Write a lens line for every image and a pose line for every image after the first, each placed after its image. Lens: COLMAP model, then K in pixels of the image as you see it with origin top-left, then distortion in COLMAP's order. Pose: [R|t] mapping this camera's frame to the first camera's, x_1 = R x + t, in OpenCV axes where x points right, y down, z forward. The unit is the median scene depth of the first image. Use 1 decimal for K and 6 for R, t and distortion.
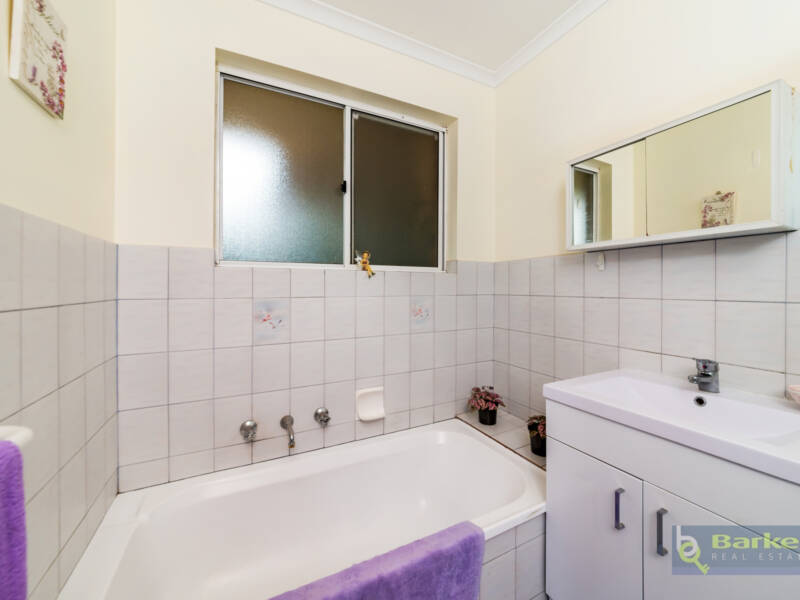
lens RADIAL K [[308.6, 0, 403.8], [0, 308.6, 294.1], [0, 0, 1]] dist [-0.015019, 0.003567]
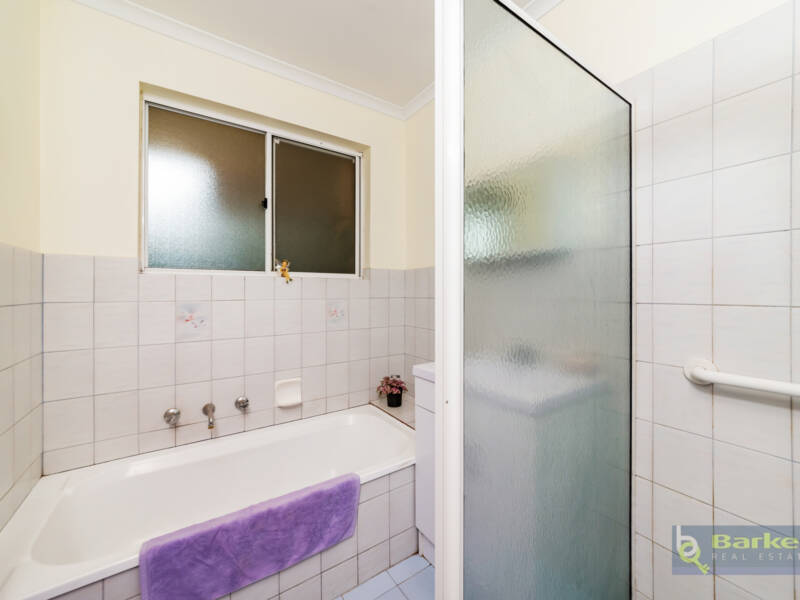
lens RADIAL K [[308.6, 0, 399.5], [0, 308.6, 296.6], [0, 0, 1]] dist [-0.015019, 0.003567]
pose [[0.991846, -0.002959, 0.127409, 0.178653], [0.003404, 0.999989, -0.003281, 0.002586], [-0.127398, 0.003688, 0.991845, -0.223619]]
